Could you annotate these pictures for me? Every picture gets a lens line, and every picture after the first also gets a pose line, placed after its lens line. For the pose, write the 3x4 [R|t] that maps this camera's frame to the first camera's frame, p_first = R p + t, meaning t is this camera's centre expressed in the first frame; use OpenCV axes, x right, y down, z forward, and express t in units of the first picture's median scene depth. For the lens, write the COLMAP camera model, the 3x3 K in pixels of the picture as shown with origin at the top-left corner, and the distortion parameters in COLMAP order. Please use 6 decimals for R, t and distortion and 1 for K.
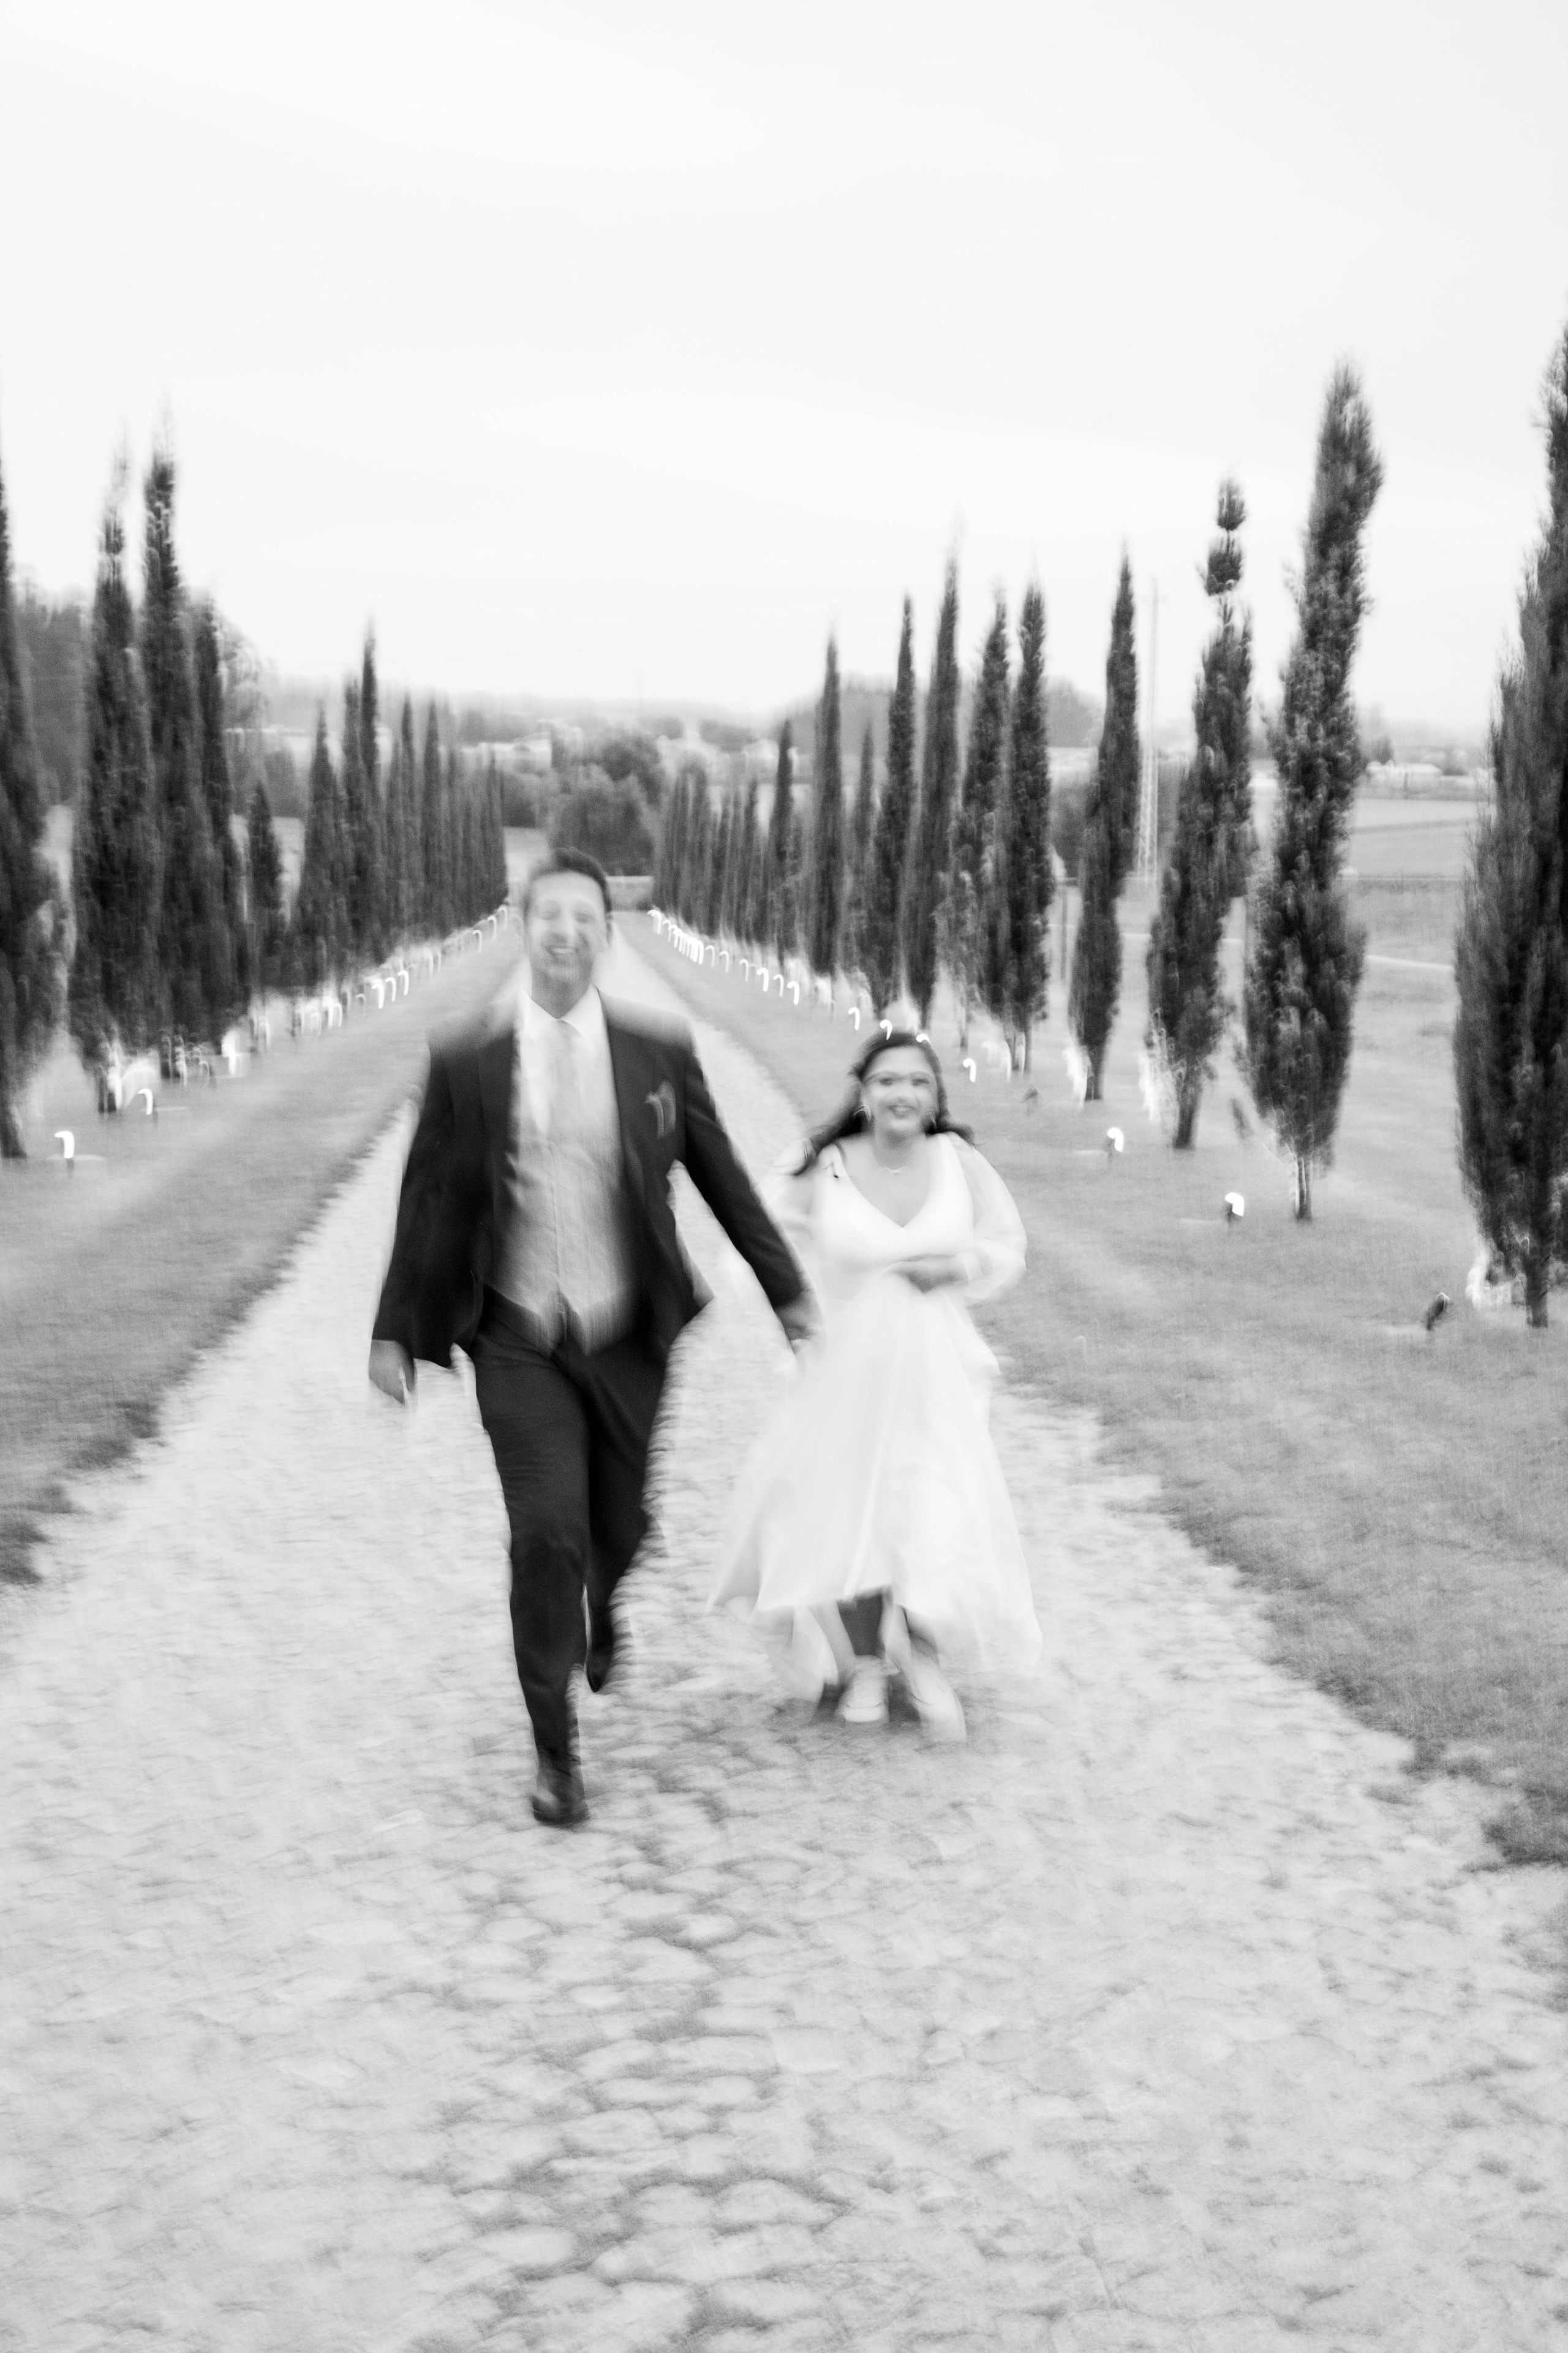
lens RADIAL K [[2975.2, 0, 816.2], [0, 2975.2, 1173.7], [0, 0, 1]] dist [0.096308, -0.031778]
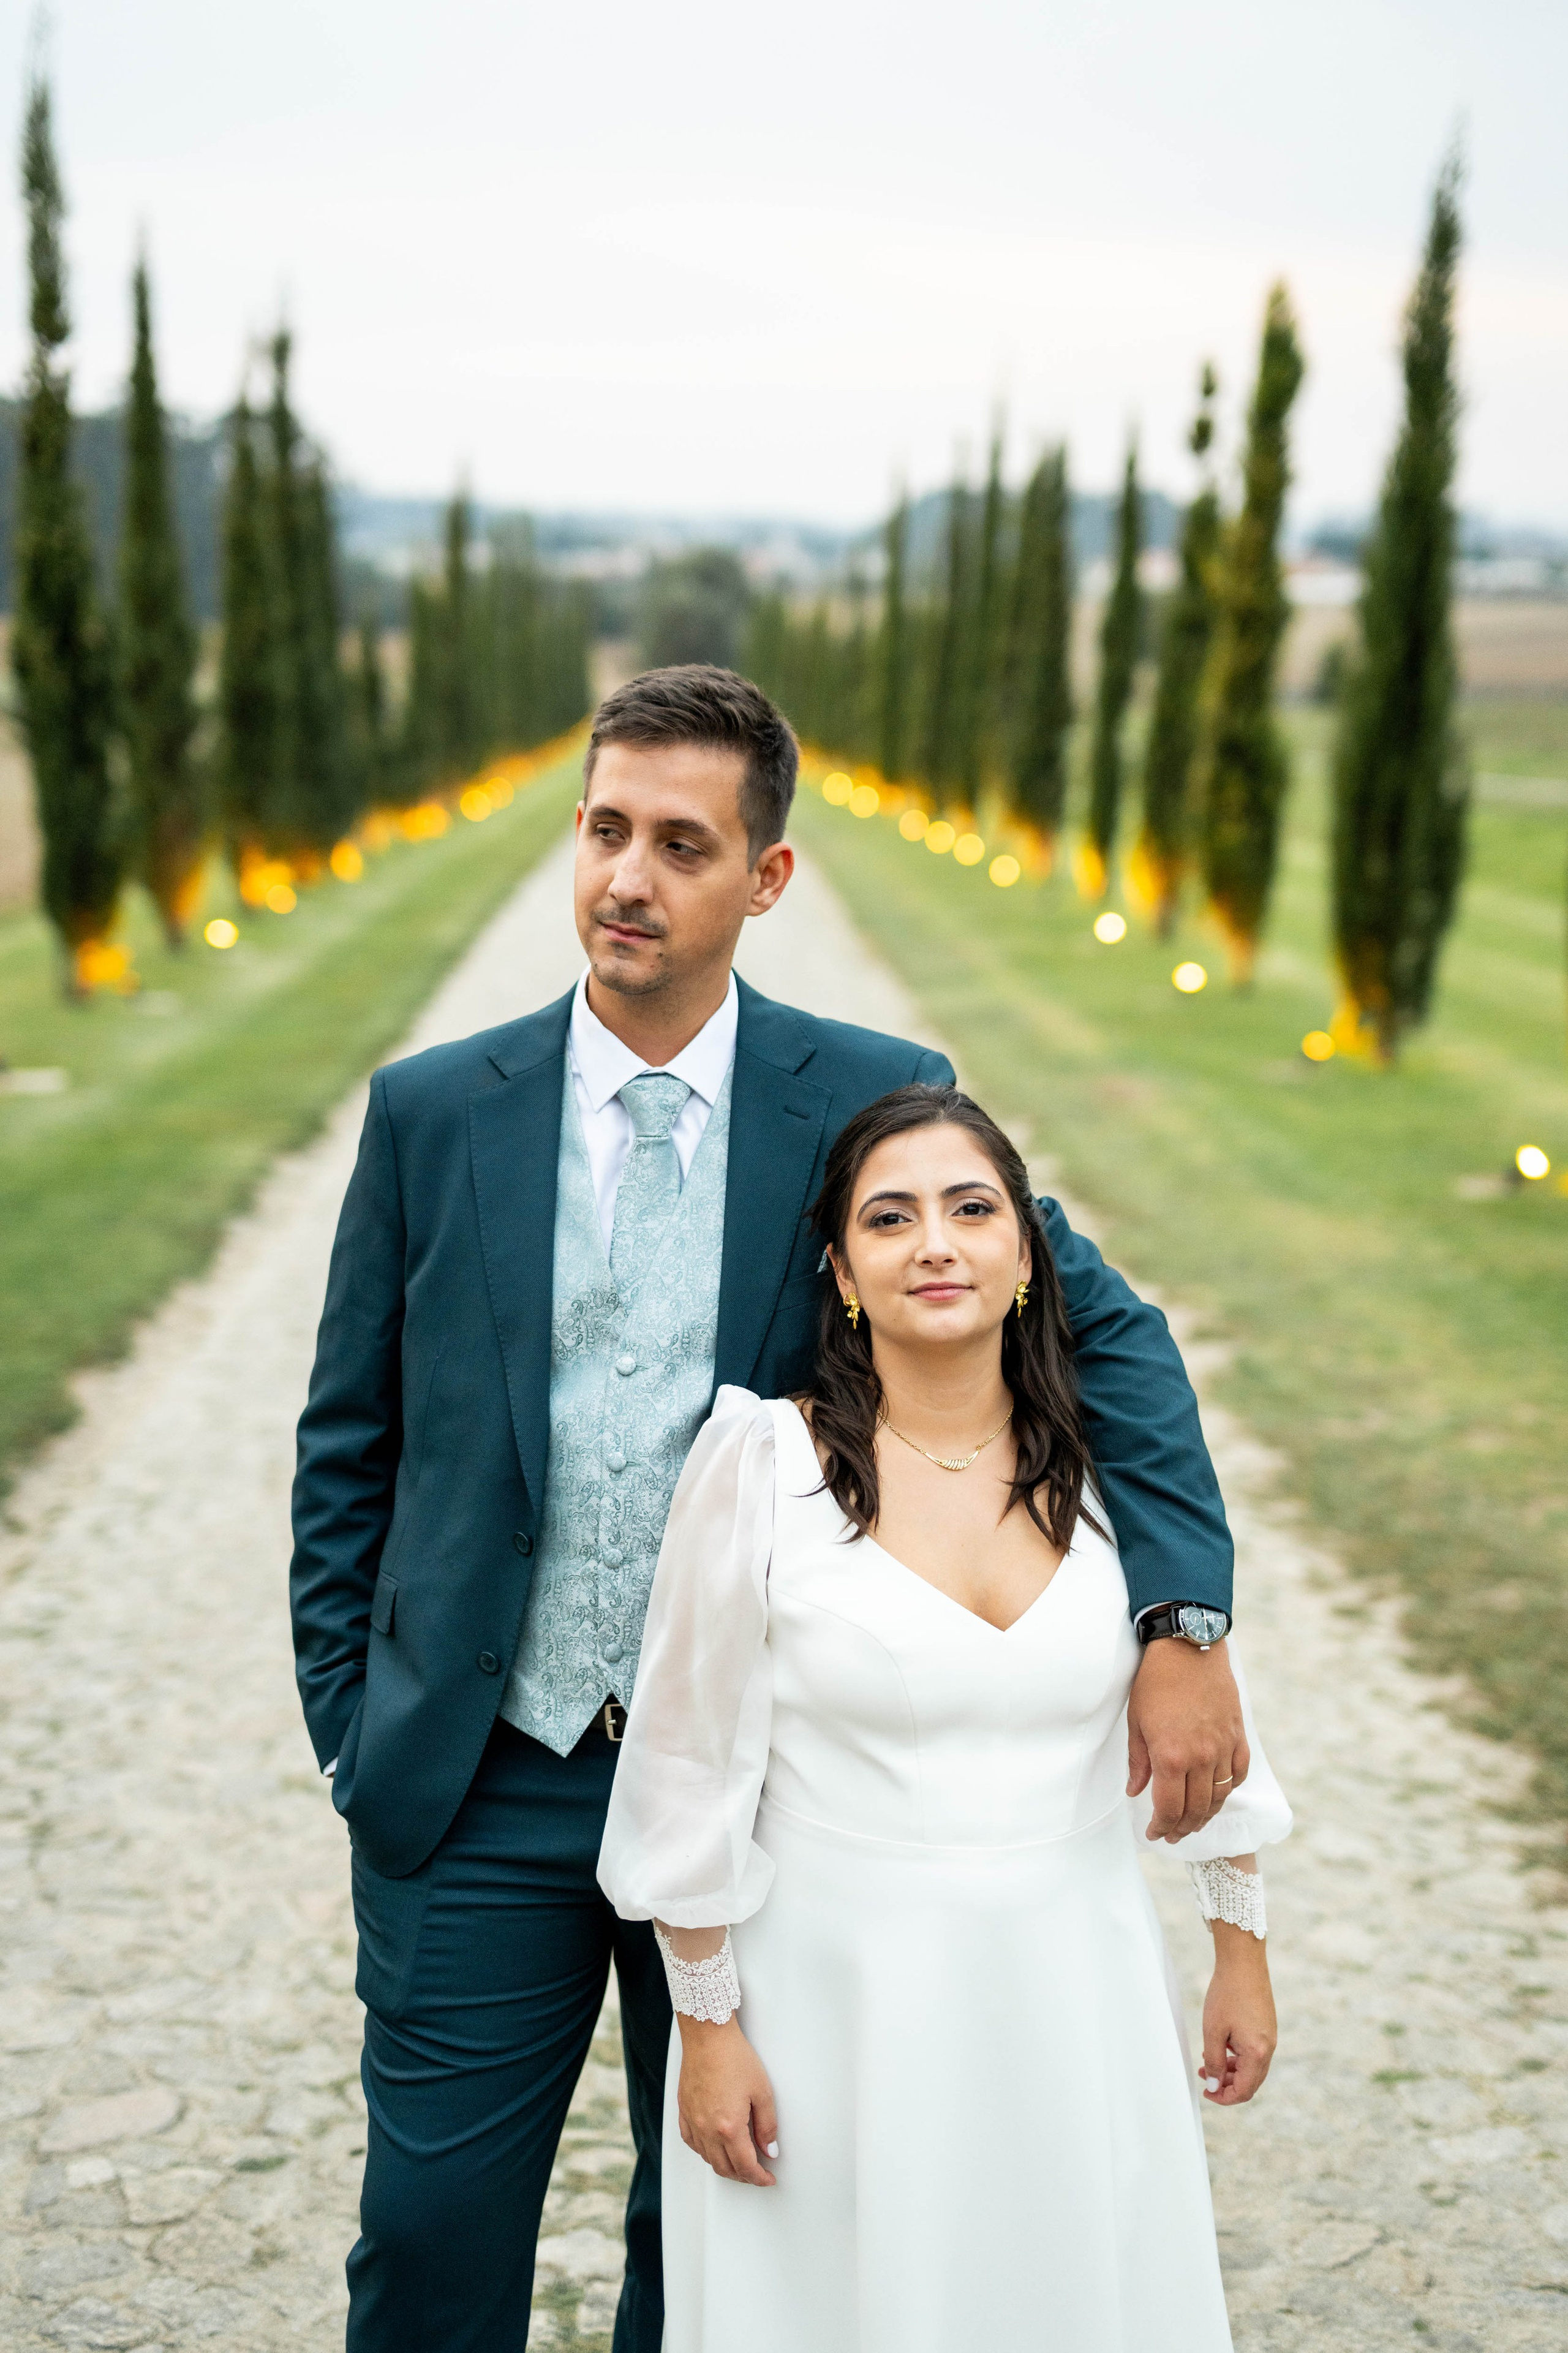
lens RADIAL K [[3117.0, 0, 798.9], [0, 3117.0, 1180.9], [0, 0, 1]] dist [0.201467, -0.566175]
pose [[0.999160, -0.000002, -0.040981, 0.031076], [0.002389, 0.998302, 0.058200, 0.015058], [0.040911, -0.058249, 0.997463, -0.250624]]
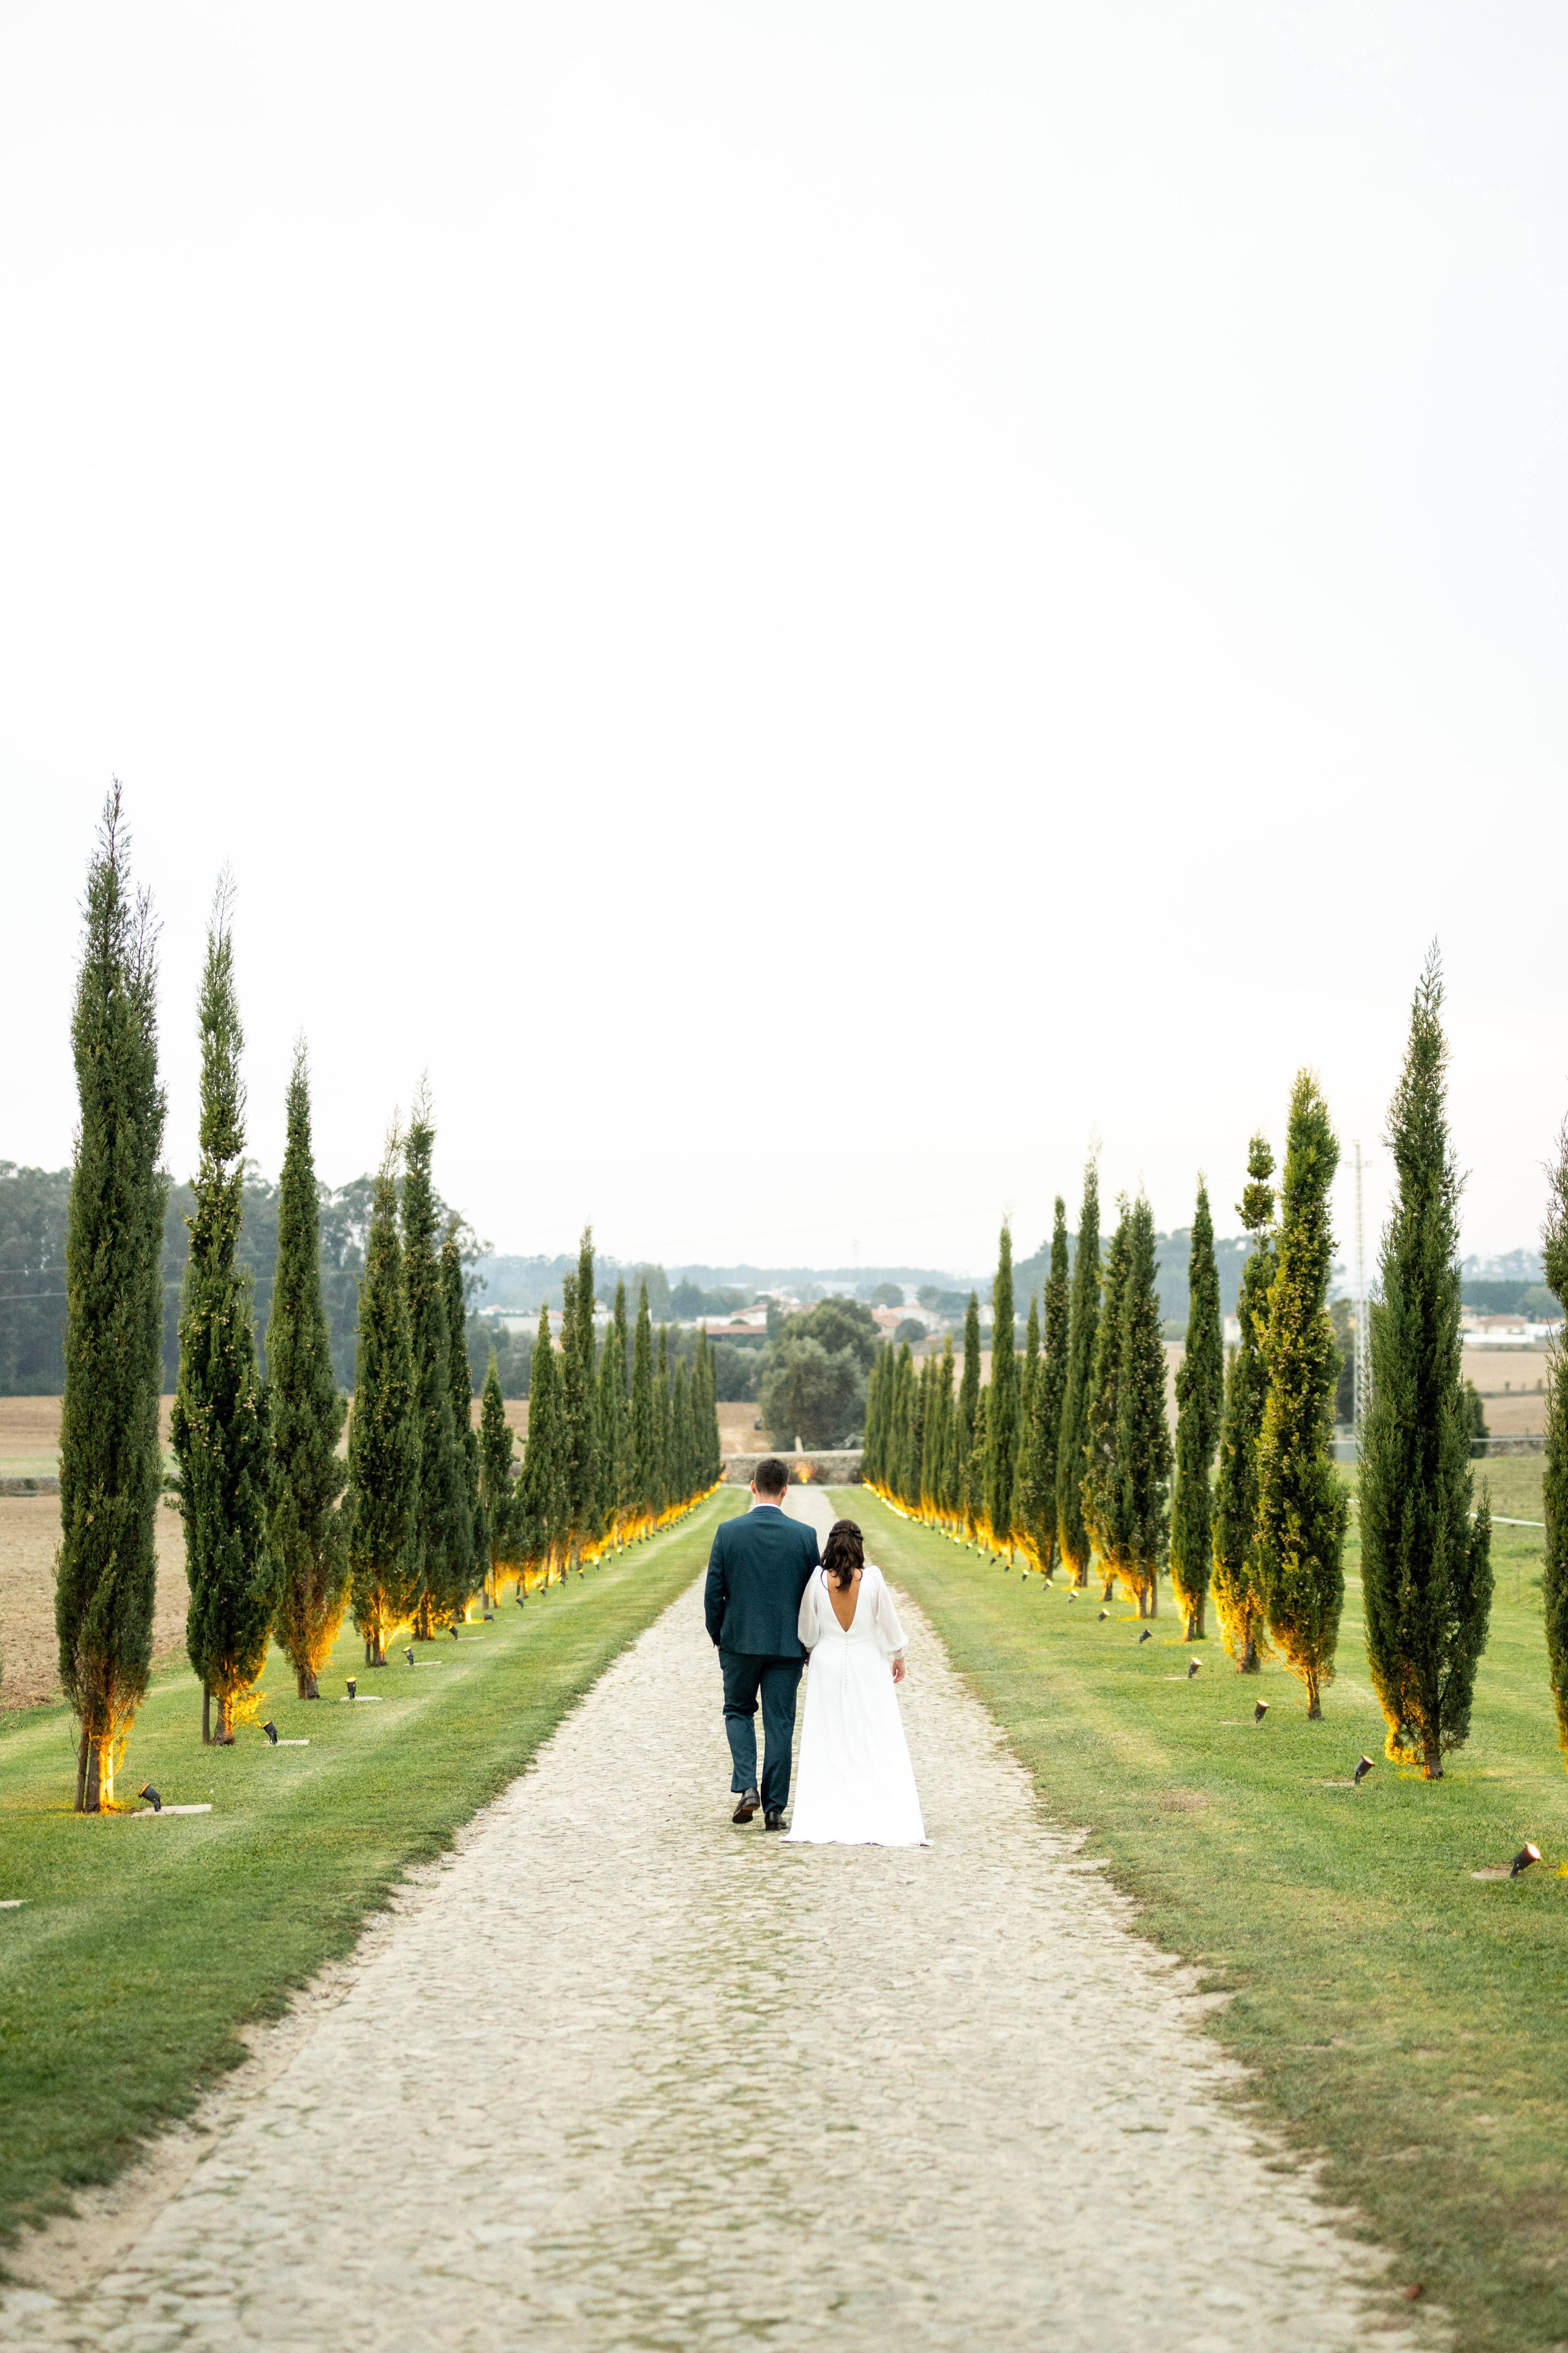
lens RADIAL K [[3341.3, 0, 783.0], [0, 3341.3, 1167.4], [0, 0, 1]] dist [0.210449, -0.575615]
pose [[0.995838, -0.030674, -0.085827, 0.060397], [0.014745, 0.983483, -0.180400, 0.035893], [0.089943, 0.178384, 0.979842, -0.425464]]
